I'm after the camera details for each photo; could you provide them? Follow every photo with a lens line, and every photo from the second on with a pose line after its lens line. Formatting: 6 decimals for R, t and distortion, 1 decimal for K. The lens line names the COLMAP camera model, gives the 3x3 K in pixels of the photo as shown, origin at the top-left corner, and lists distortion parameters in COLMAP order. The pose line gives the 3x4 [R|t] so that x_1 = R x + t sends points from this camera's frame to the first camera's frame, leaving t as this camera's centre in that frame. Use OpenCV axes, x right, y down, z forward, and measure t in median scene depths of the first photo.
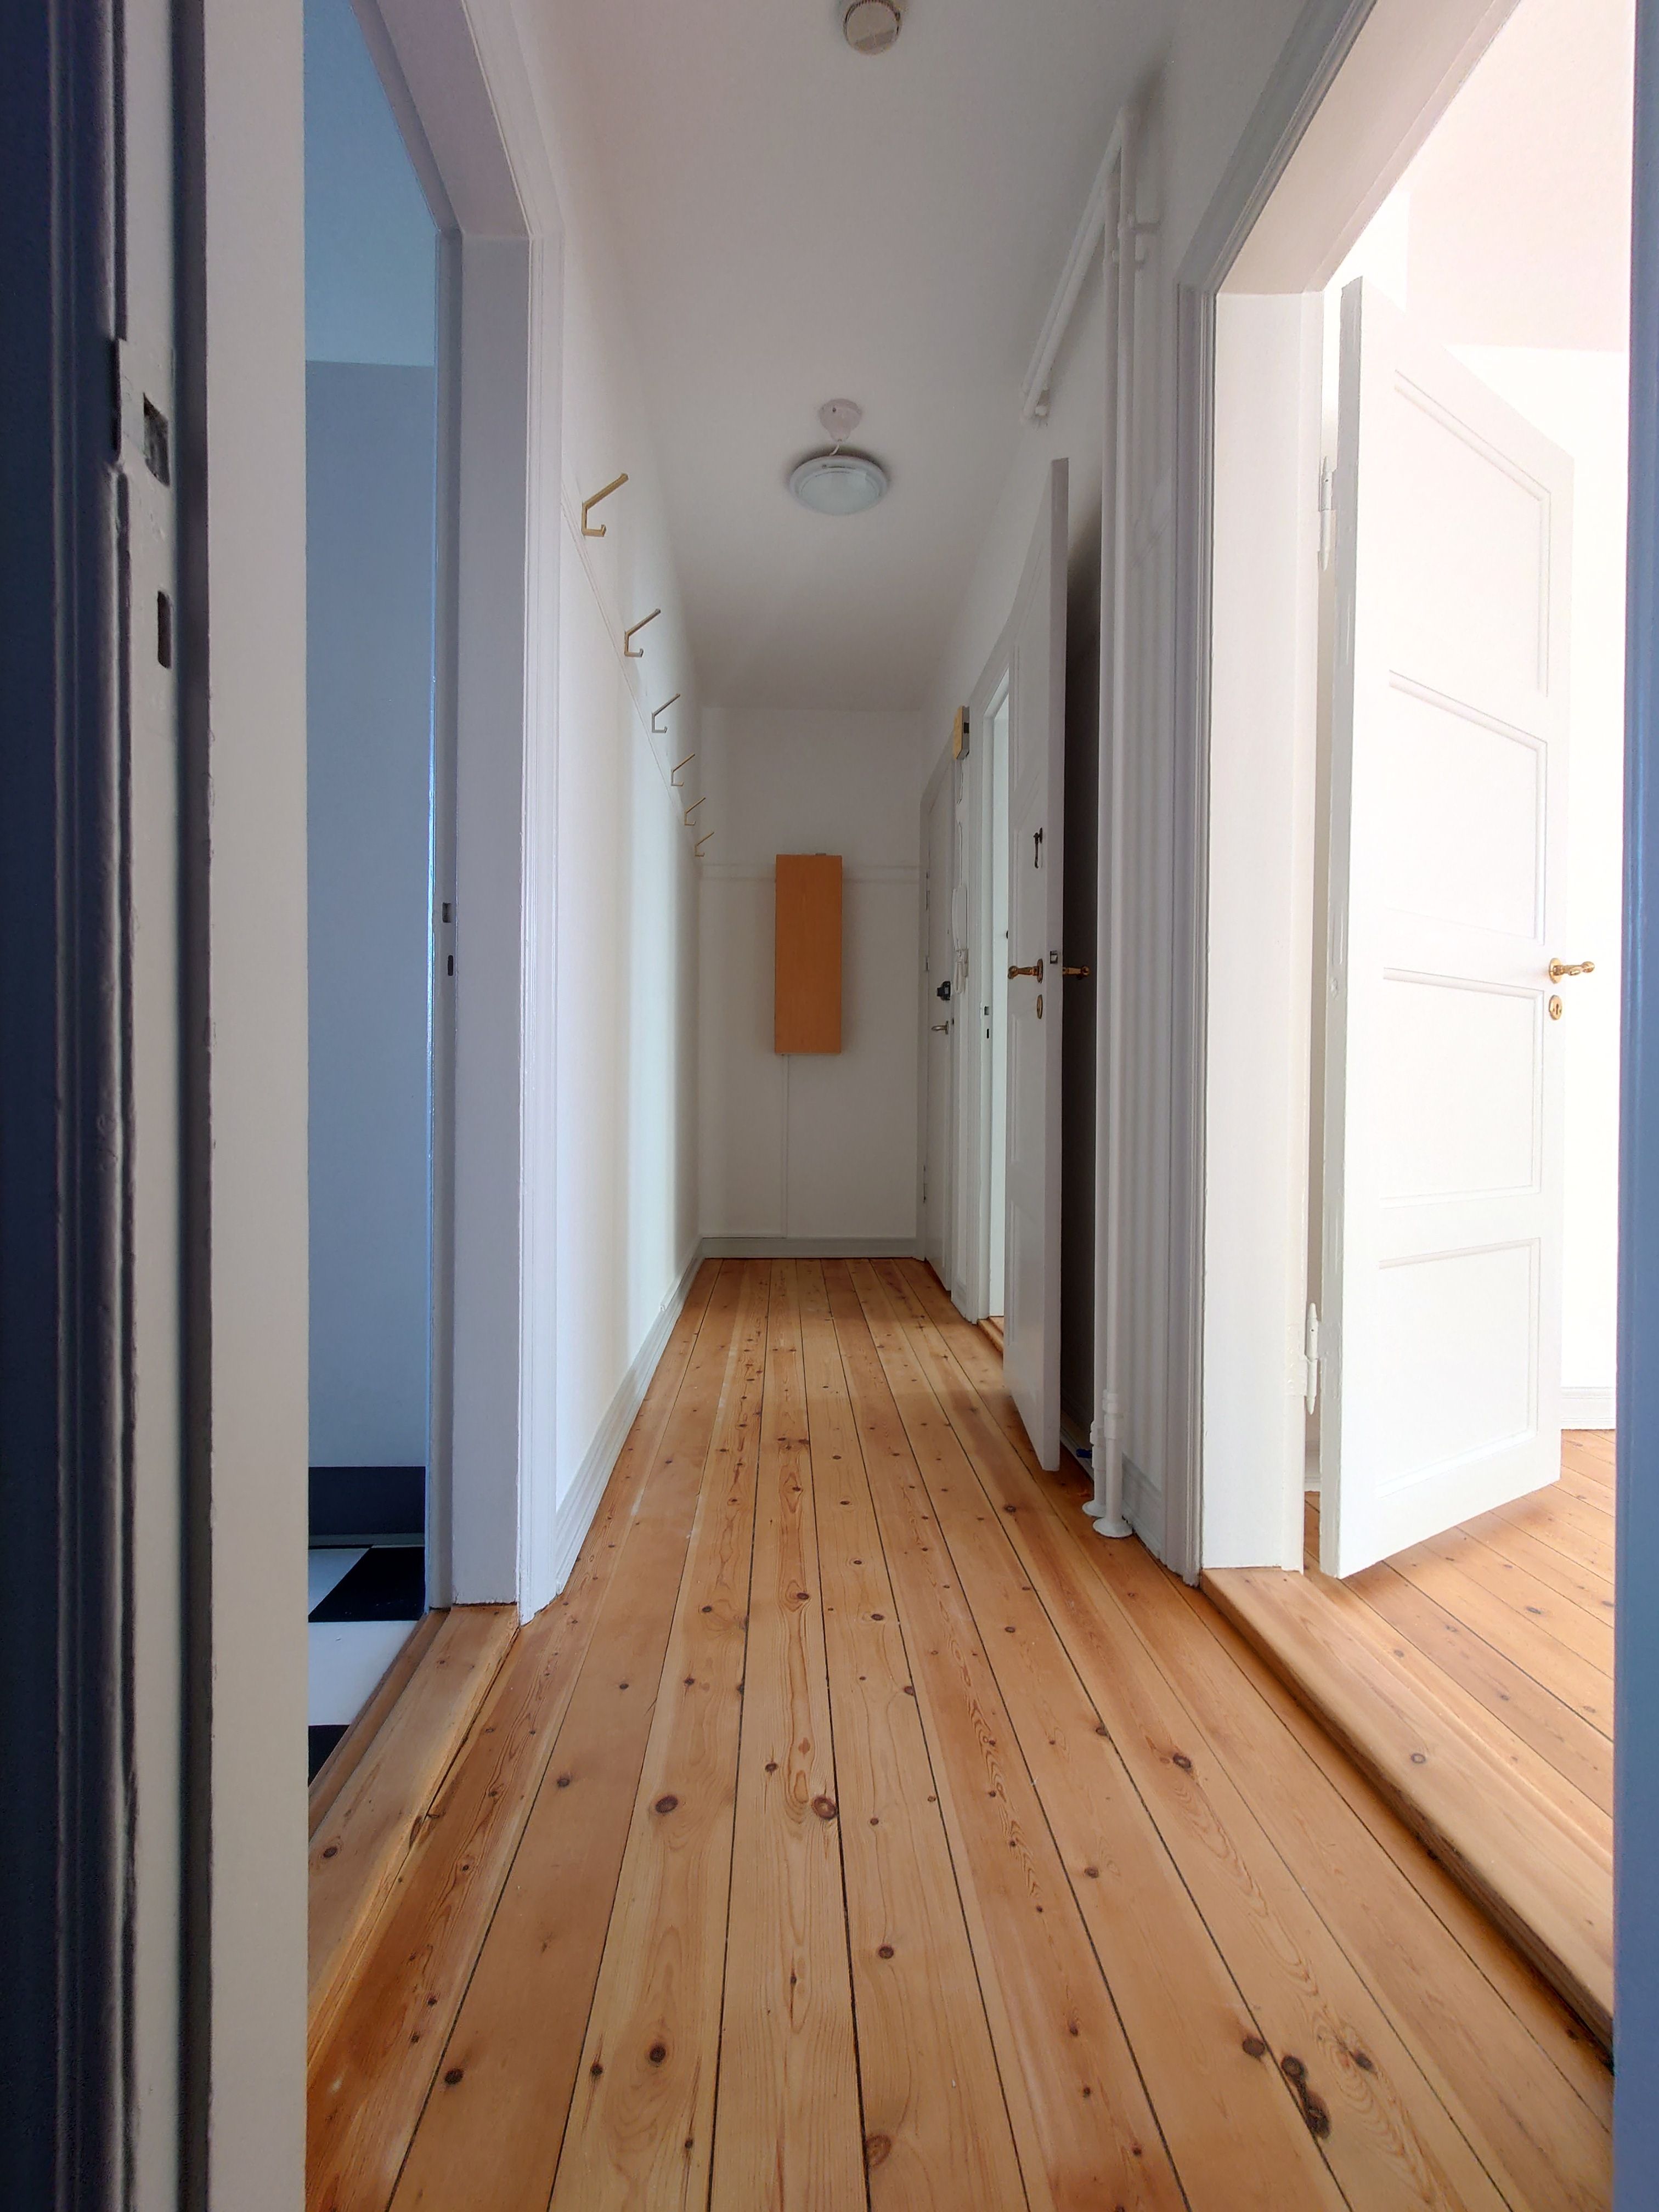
lens RADIAL K [[1006.5, 0, 828.9], [0, 1006.5, 1103.9], [0, 0, 1]] dist [-0.015930, -0.000249]
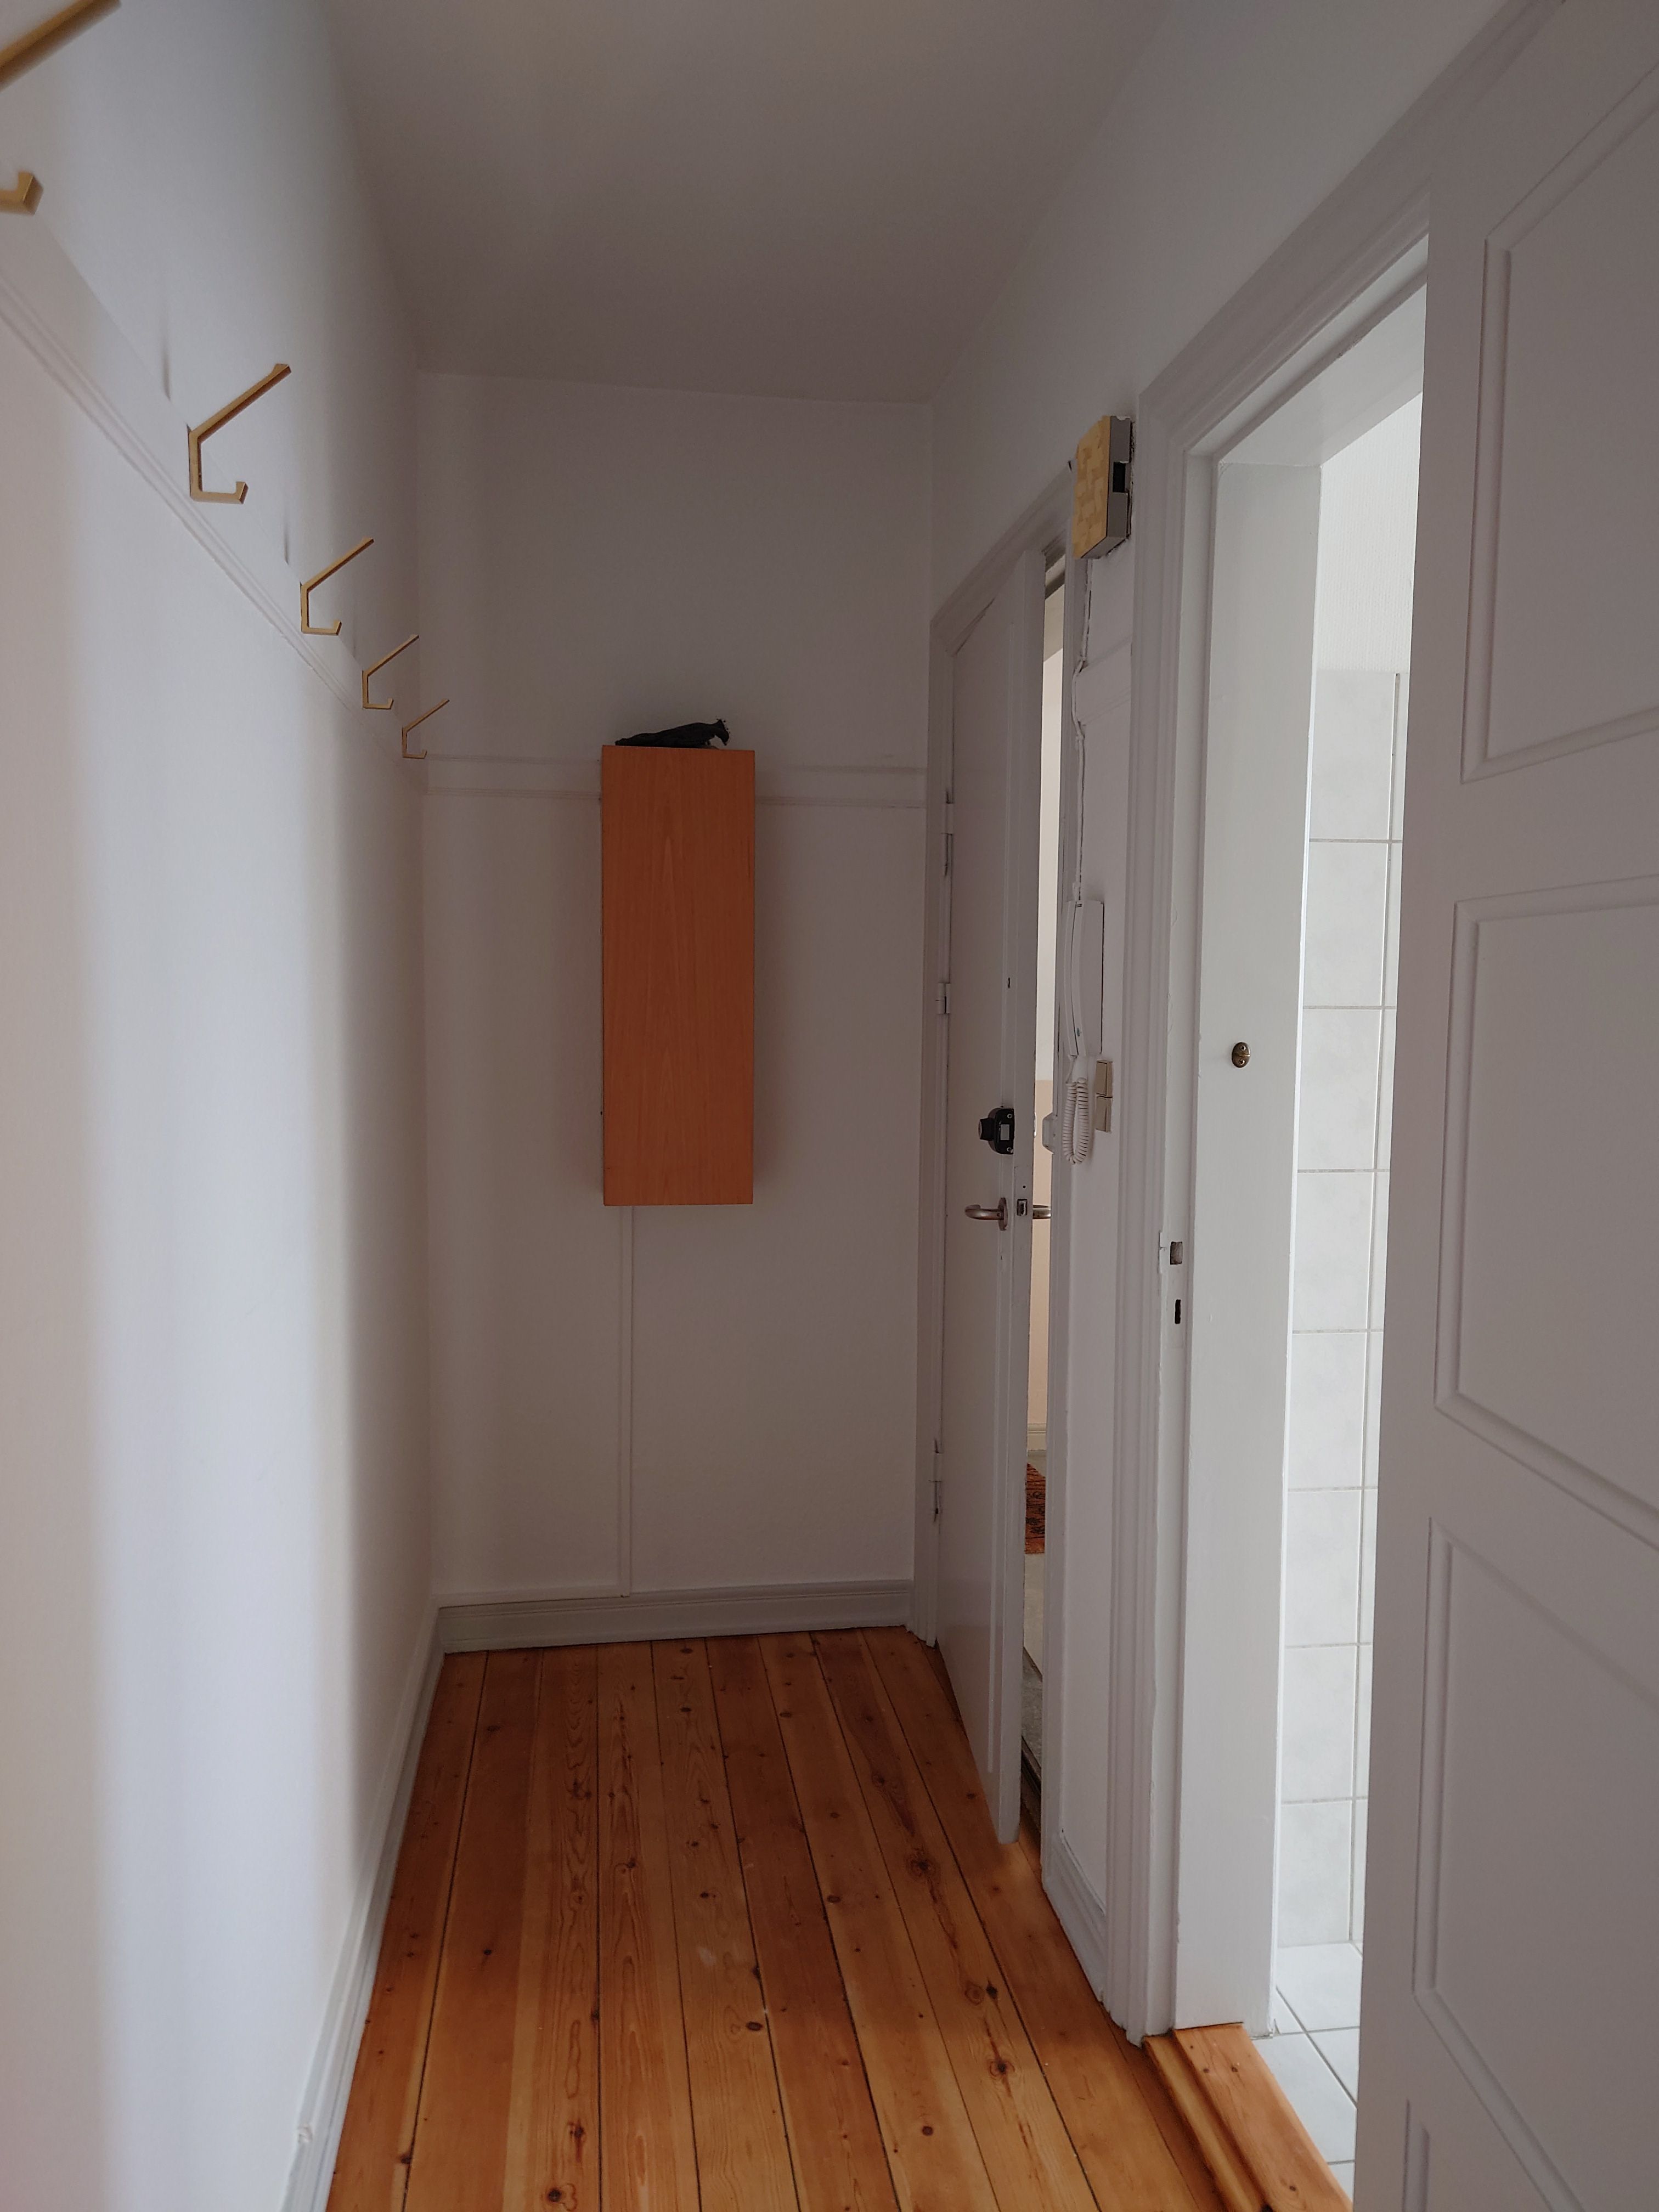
lens RADIAL K [[1494.1, 0, 829.5], [0, 1494.1, 1109.6], [0, 0, 1]] dist [0.019499, 0.000440]
pose [[0.993878, -0.004384, 0.110398, -0.033854], [-0.004659, 0.996661, 0.081523, -0.177949], [-0.110387, -0.081538, 0.990538, 0.421539]]
